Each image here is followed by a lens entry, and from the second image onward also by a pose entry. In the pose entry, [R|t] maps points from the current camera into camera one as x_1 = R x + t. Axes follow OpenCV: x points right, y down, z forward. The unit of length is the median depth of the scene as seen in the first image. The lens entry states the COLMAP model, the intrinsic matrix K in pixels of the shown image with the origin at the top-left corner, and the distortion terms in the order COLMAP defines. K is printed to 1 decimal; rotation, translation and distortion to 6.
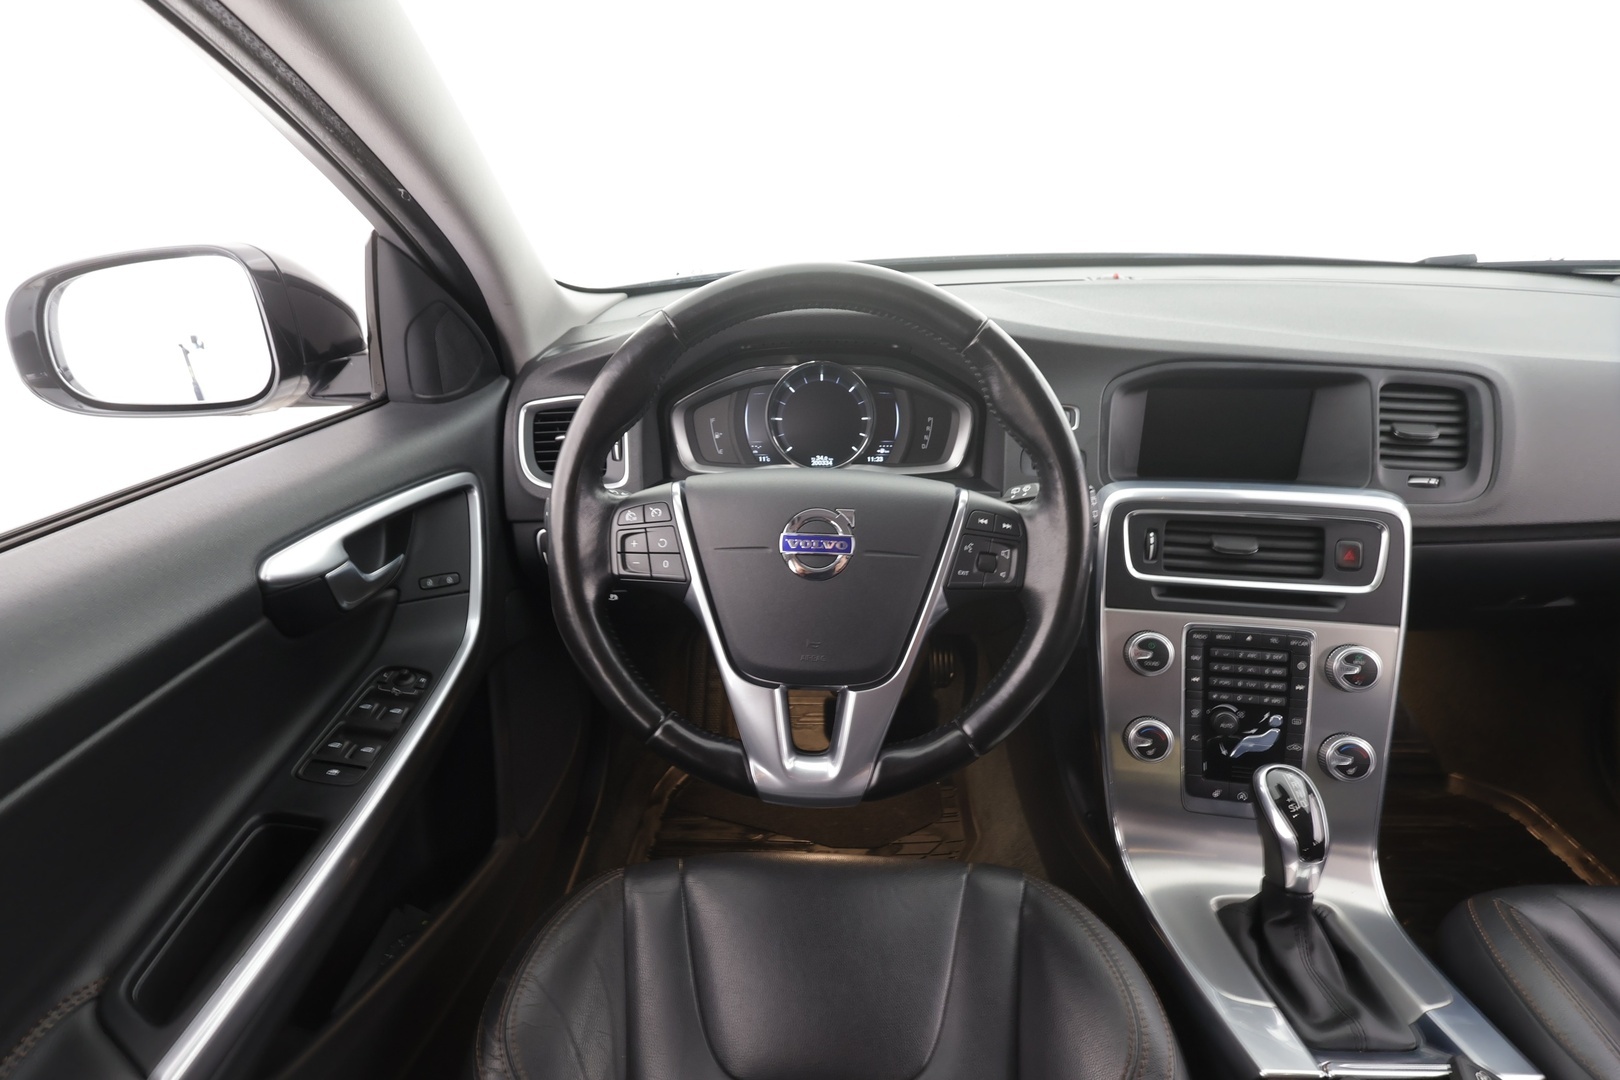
lens RADIAL K [[752.6, 0, 810.0], [0, 752.6, 540.0], [0, 0, 1]] dist [-0.004974, 0.005403]
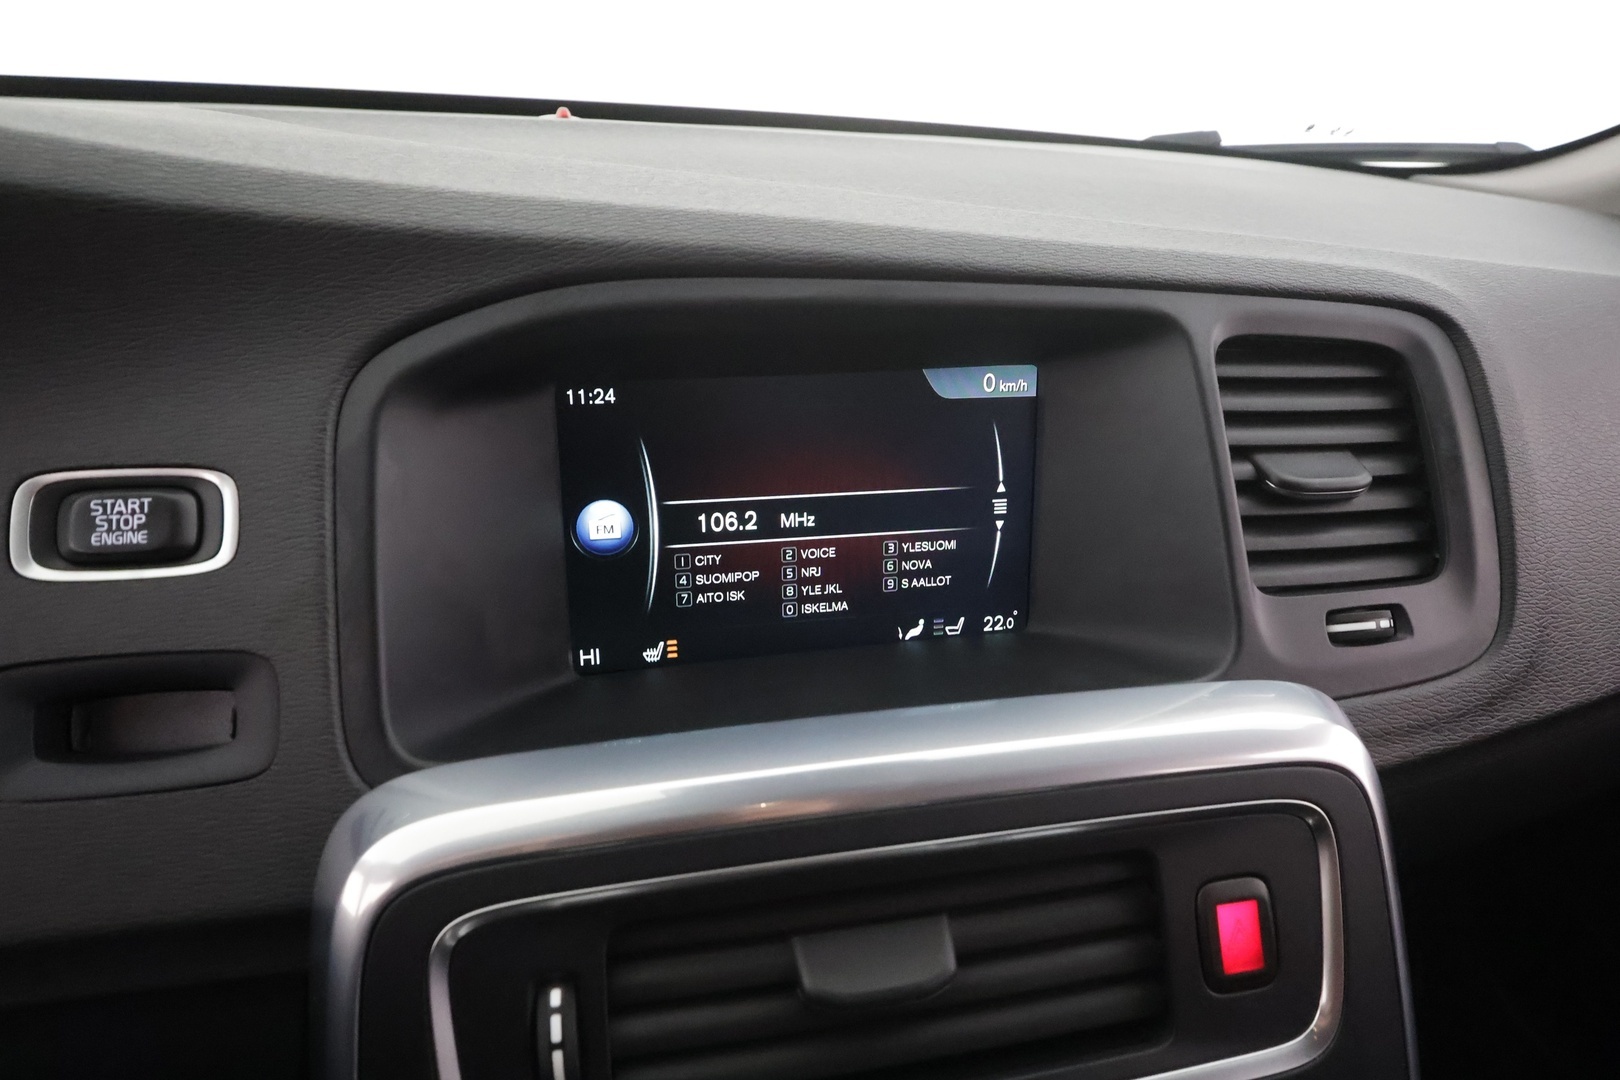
lens RADIAL K [[948.3, 0, 810.0], [0, 948.3, 540.0], [0, 0, 1]] dist [-0.000751, -0.001249]
pose [[0.919582, -0.103665, 0.378975, 0.447795], [0.123994, 0.991843, -0.029561, -0.135136], [-0.372819, 0.074174, 0.924935, 0.716051]]
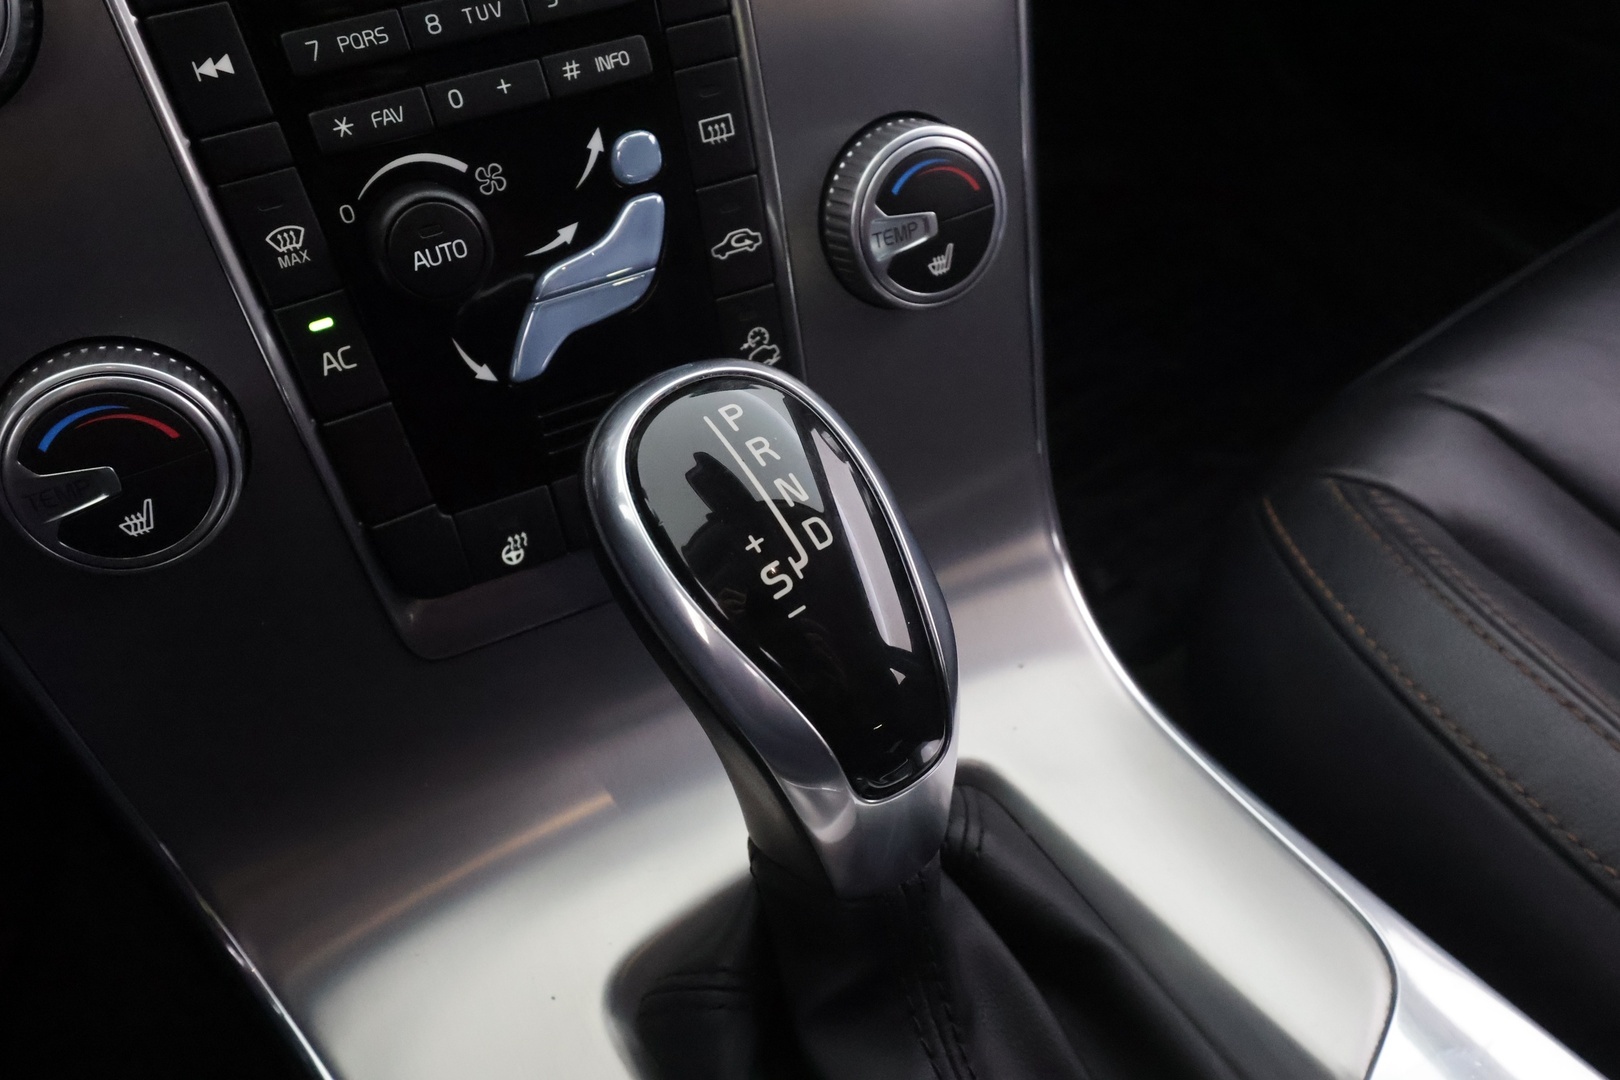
lens RADIAL K [[1283.7, 0, 808.2], [0, 1283.7, 545.3], [0, 0, 1]] dist [-0.005413, 0.000778]
pose [[0.785771, -0.443230, 0.431405, 0.445128], [0.214286, 0.849368, 0.482343, 0.166401], [-0.580211, -0.286567, 0.762387, 0.650539]]
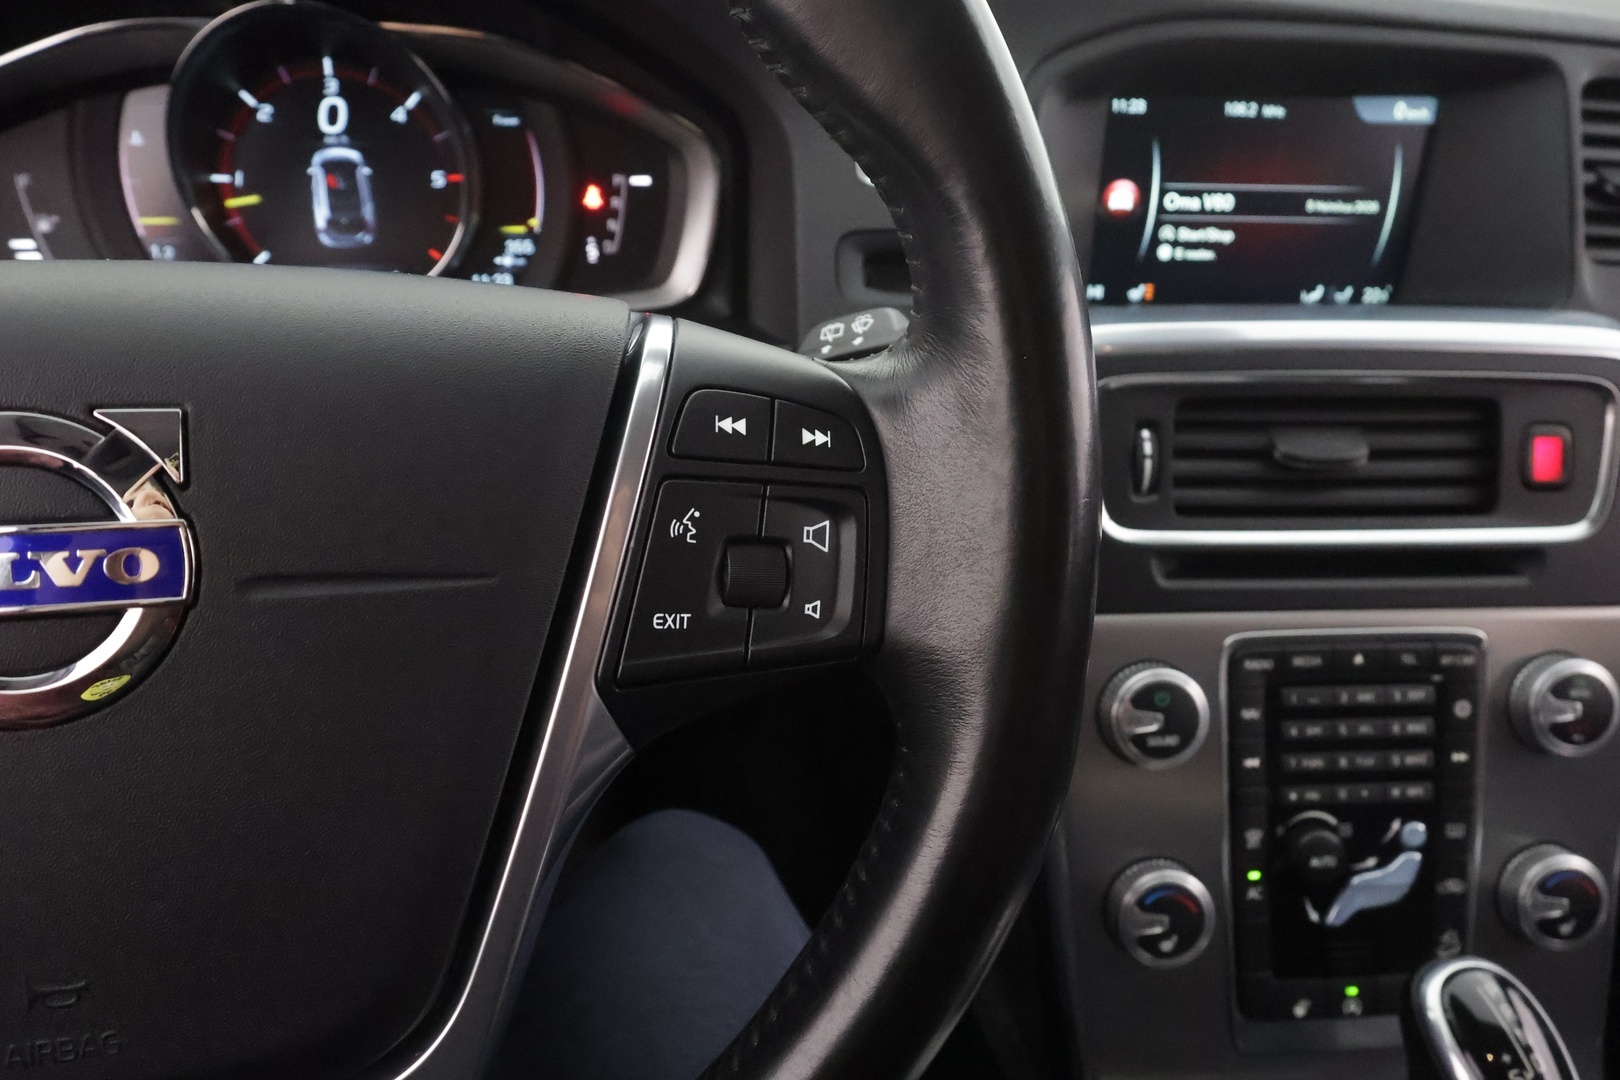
lens RADIAL K [[1097.2, 0, 813.5], [0, 1097.2, 546.4], [0, 0, 1]] dist [0.005086, -0.000219]
pose [[0.965547, -0.077659, 0.248372, 0.120681], [0.055841, 0.994031, 0.093721, -0.013280], [-0.254168, -0.076623, 0.964120, 0.466464]]
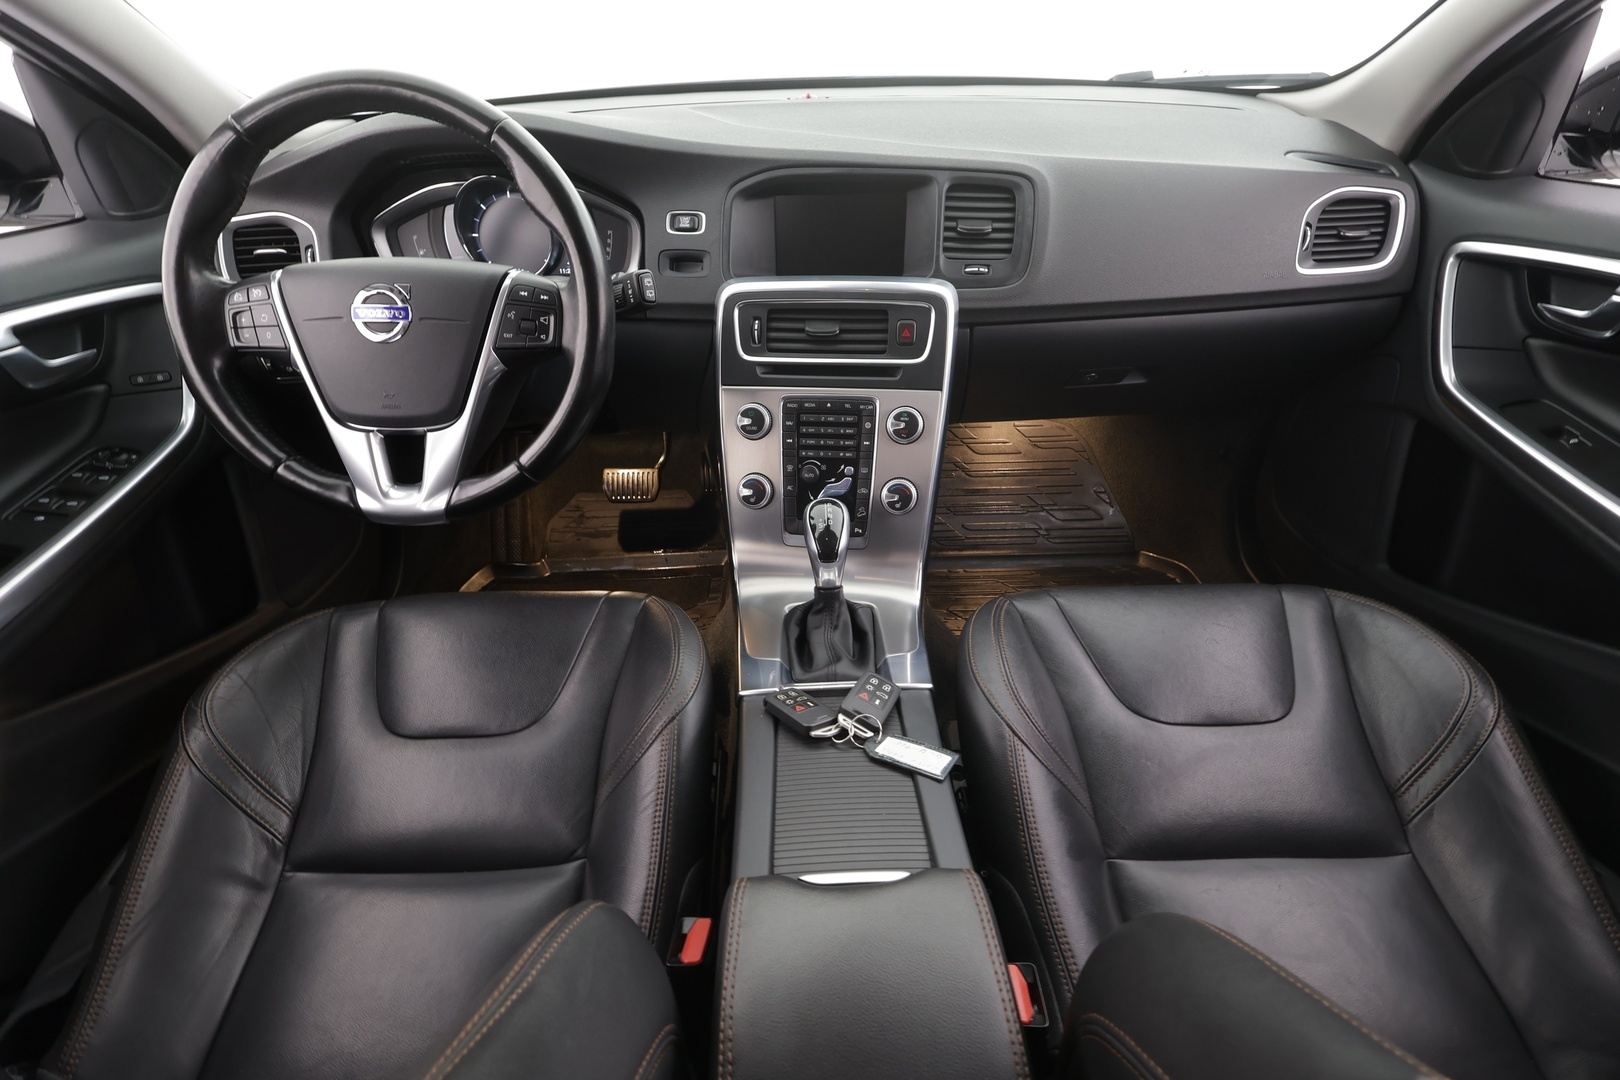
lens RADIAL K [[752.6, 0, 810.0], [0, 752.6, 540.0], [0, 0, 1]] dist [-0.004974, 0.005403]
pose [[0.998635, -0.034764, 0.038970, 0.499283], [0.027790, 0.985559, 0.167037, 0.142240], [-0.044214, -0.165726, 0.985180, -0.249090]]
